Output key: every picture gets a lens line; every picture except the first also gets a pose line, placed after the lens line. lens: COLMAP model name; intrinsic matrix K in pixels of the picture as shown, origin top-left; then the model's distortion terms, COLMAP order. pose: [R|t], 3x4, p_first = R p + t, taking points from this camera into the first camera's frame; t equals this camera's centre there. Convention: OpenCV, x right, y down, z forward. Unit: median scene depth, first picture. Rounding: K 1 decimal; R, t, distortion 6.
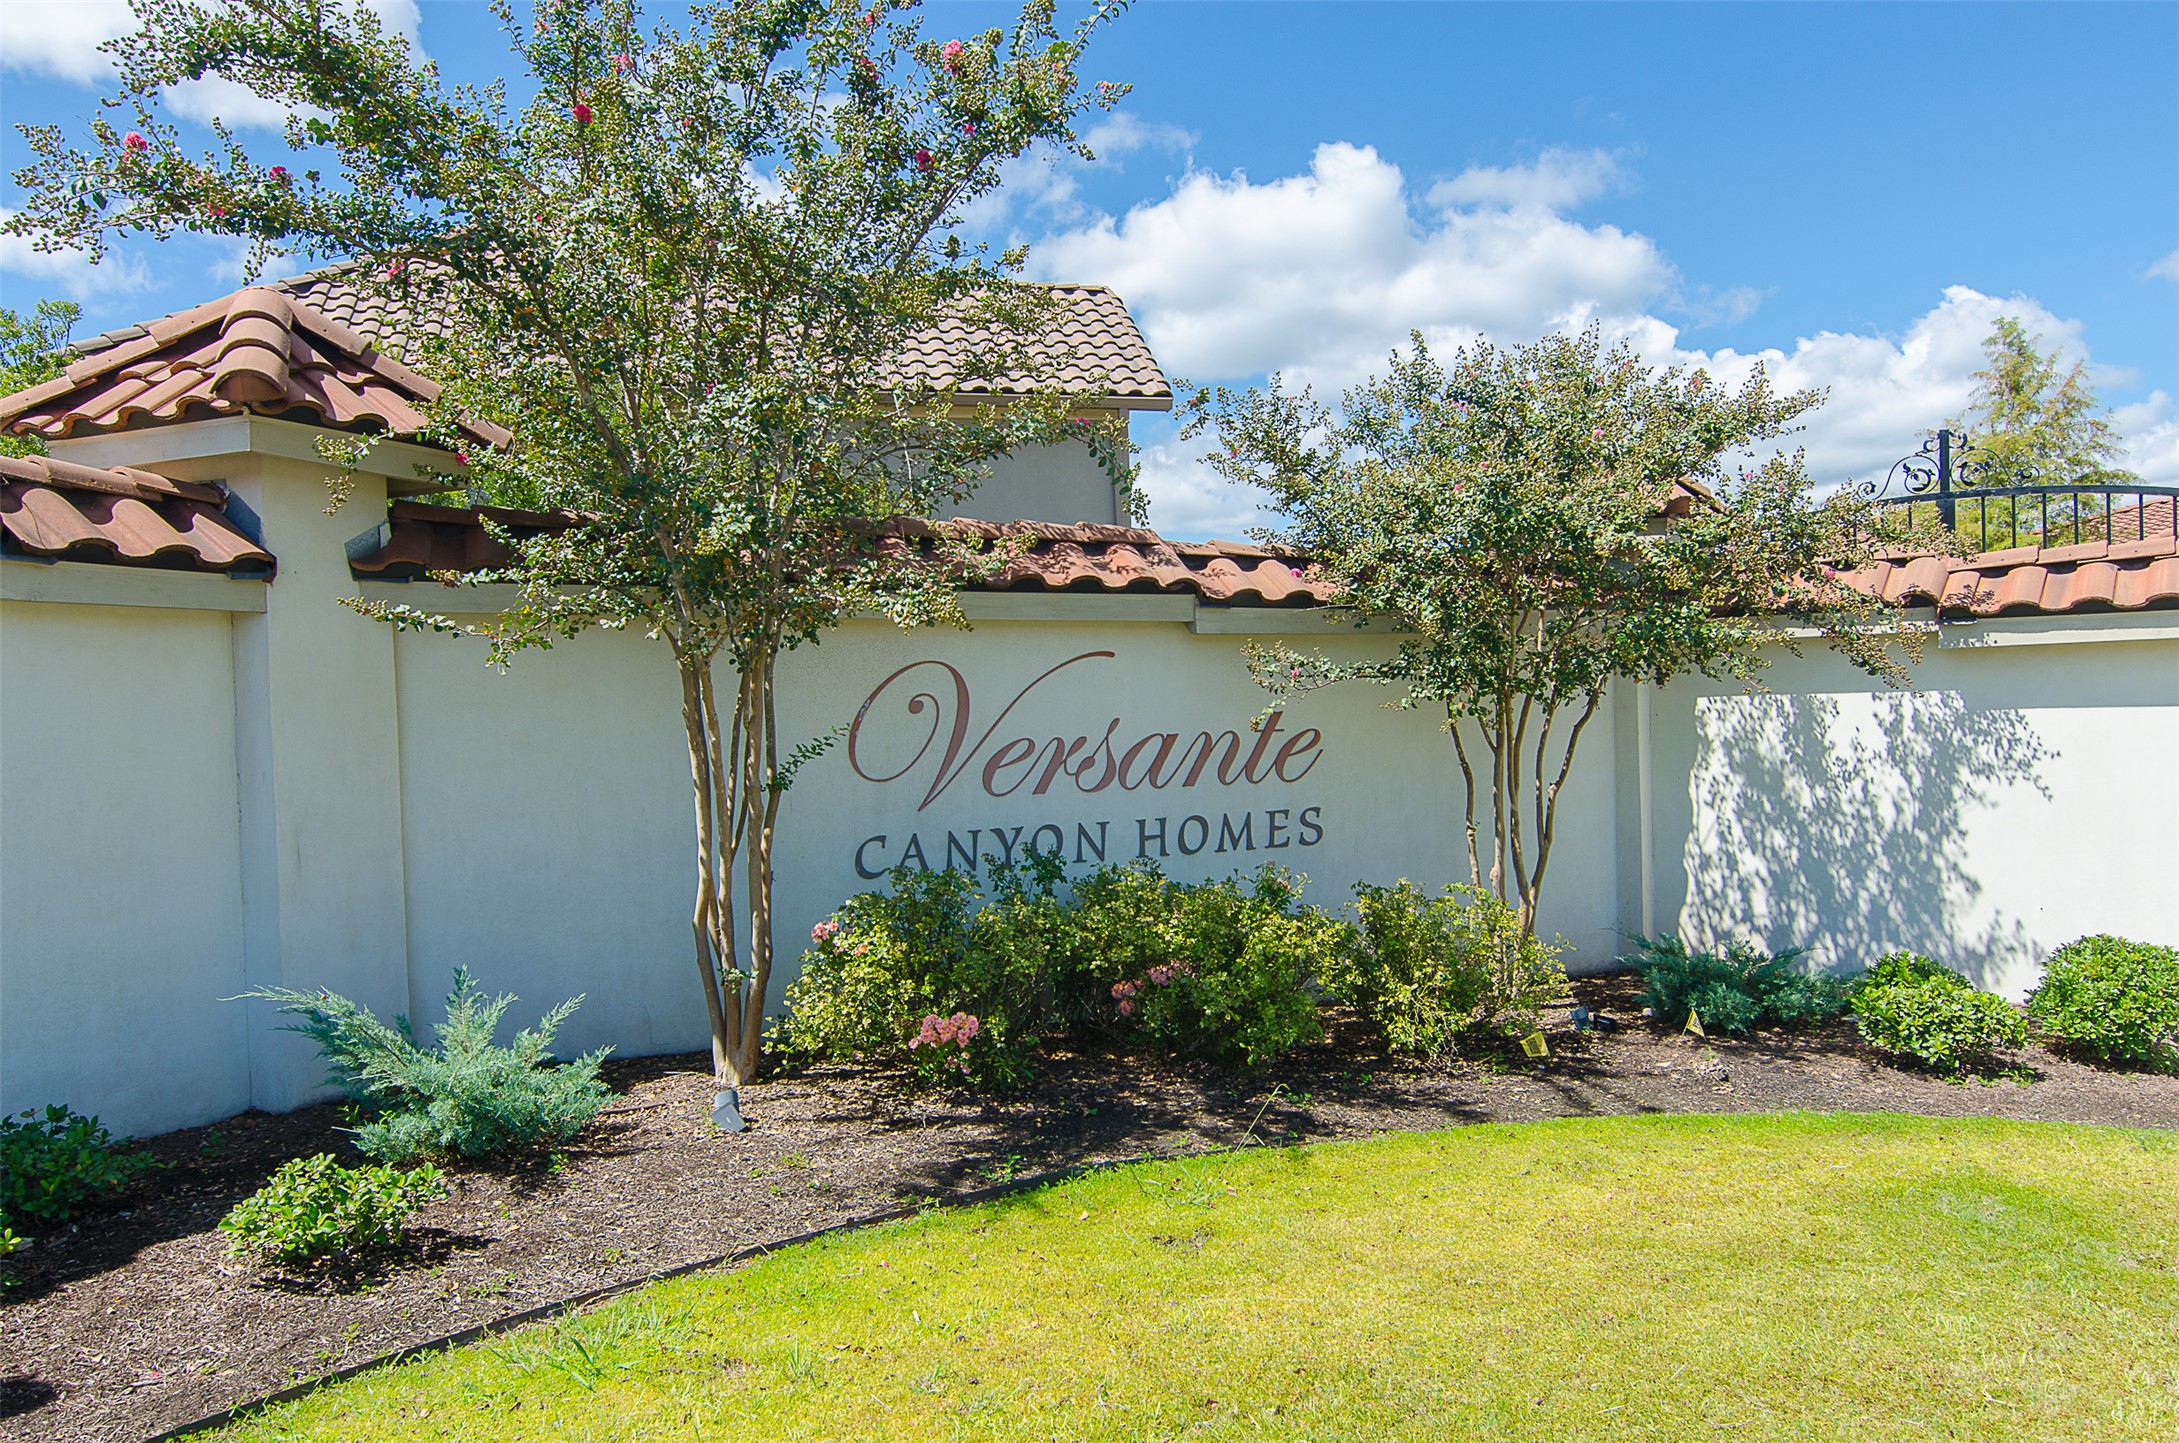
lens RADIAL K [[1509.2, 0, 1089.5], [0, 1509.2, 721.5], [0, 0, 1]] dist [0.004671, 0.002174]
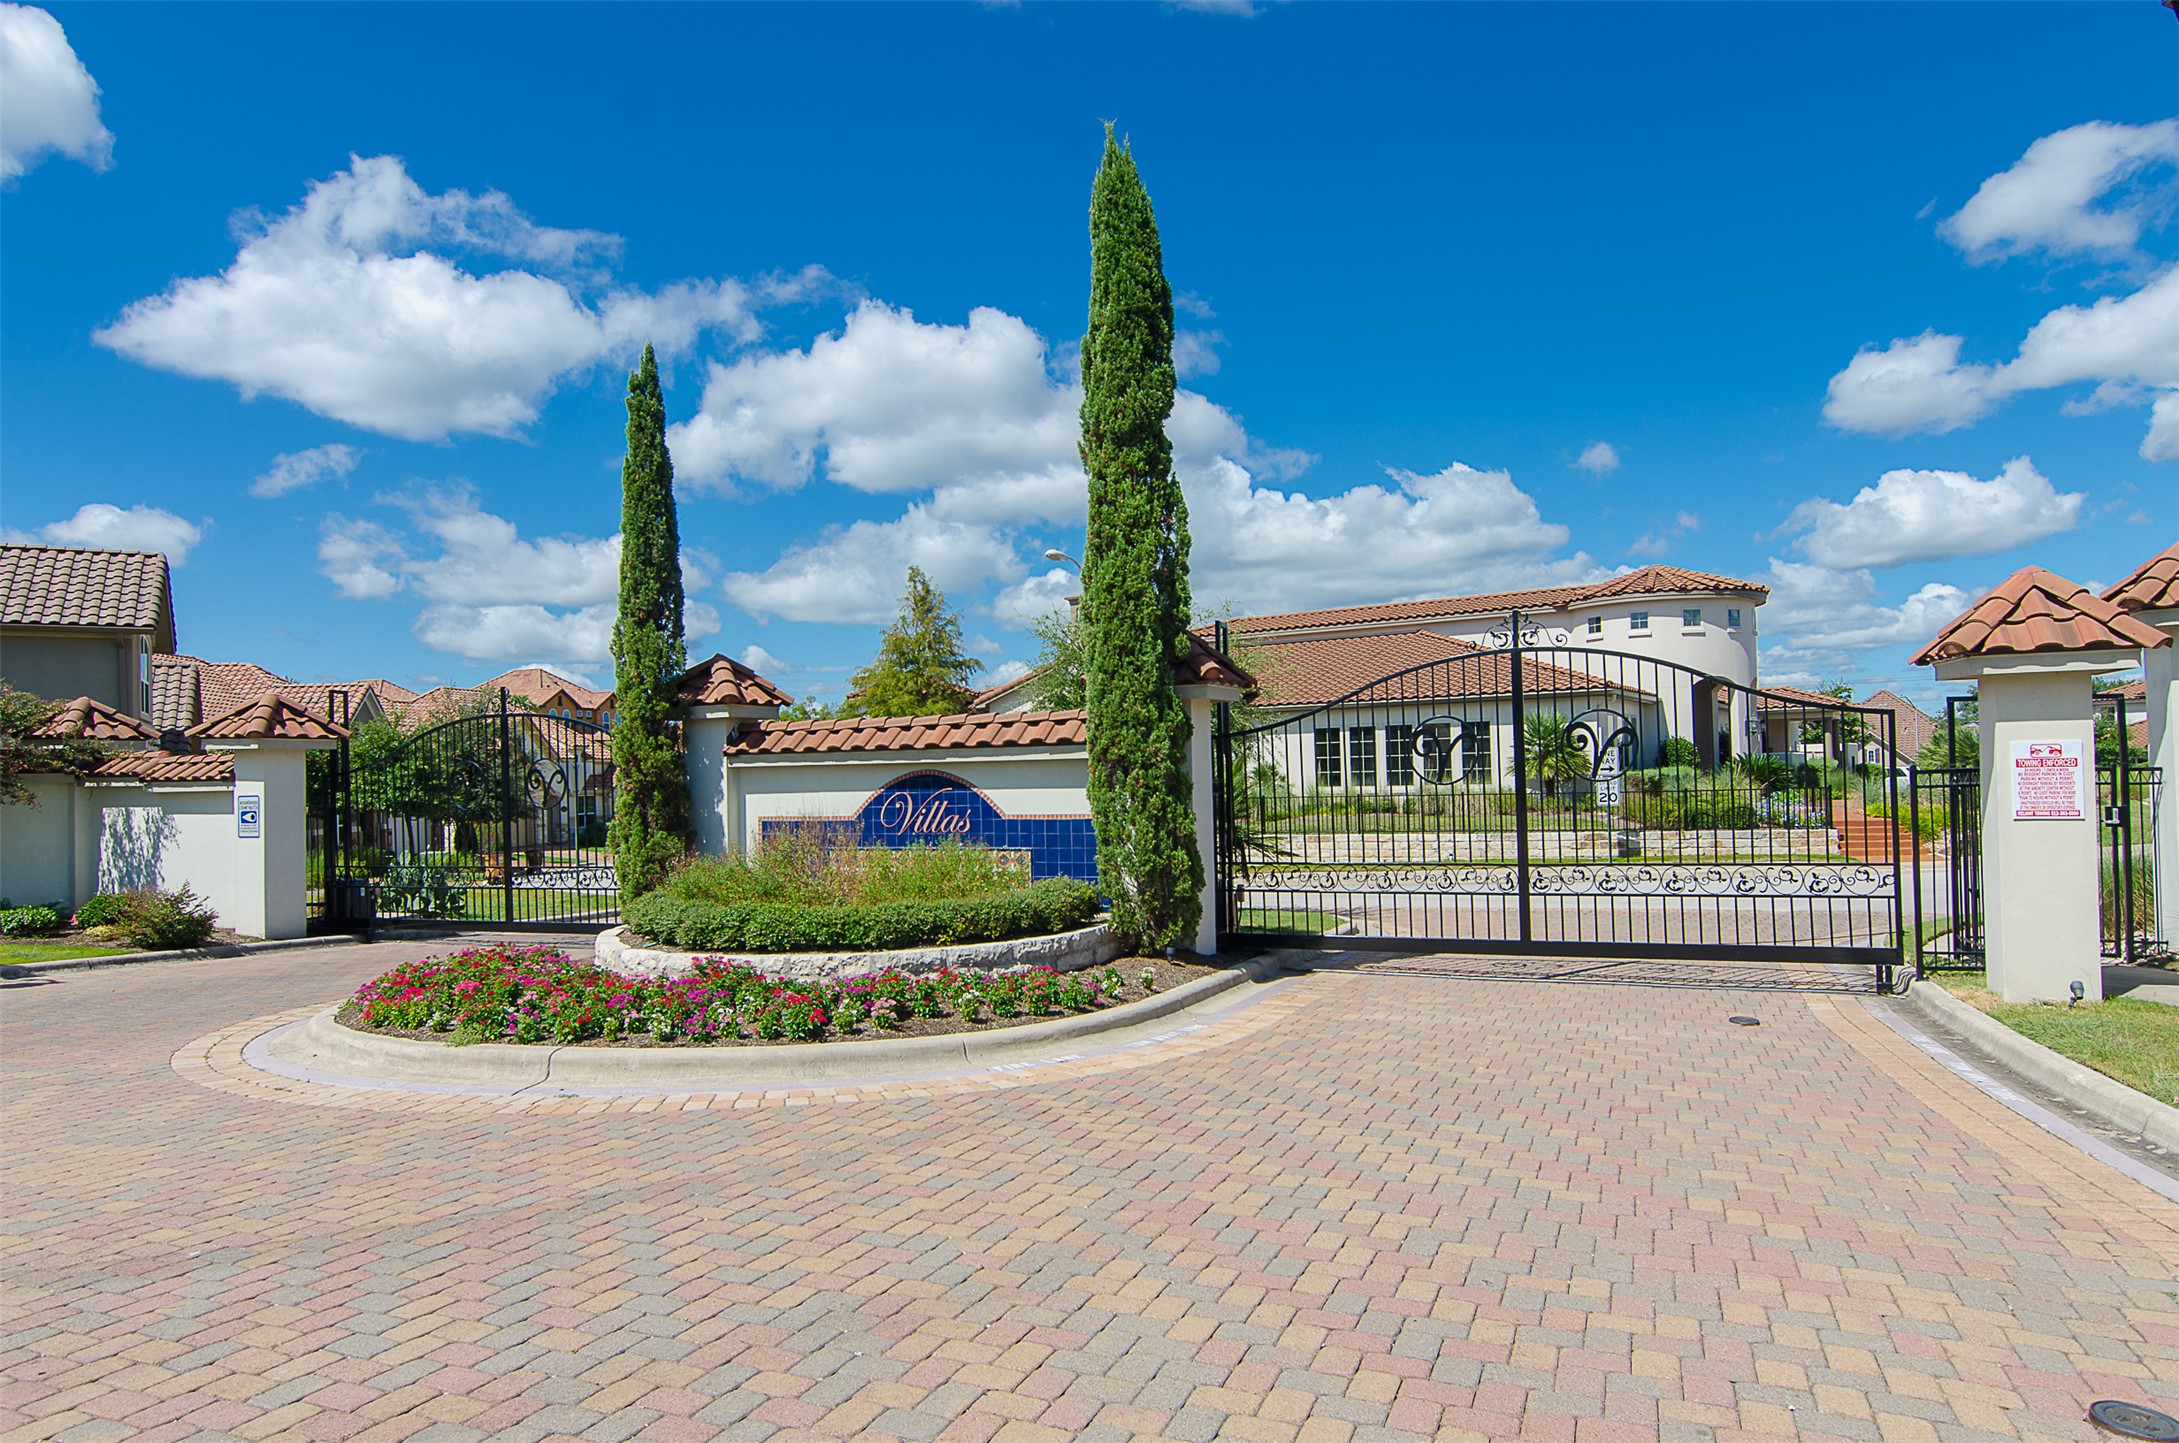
lens RADIAL K [[1326.4, 0, 1089.5], [0, 1326.4, 721.5], [0, 0, 1]] dist [0.000473, 0.000611]
pose [[0.975916, 0.025446, 0.216656, 1.530249], [-0.014520, 0.998548, -0.051873, -0.068664], [-0.217661, 0.047478, 0.974869, -1.537835]]
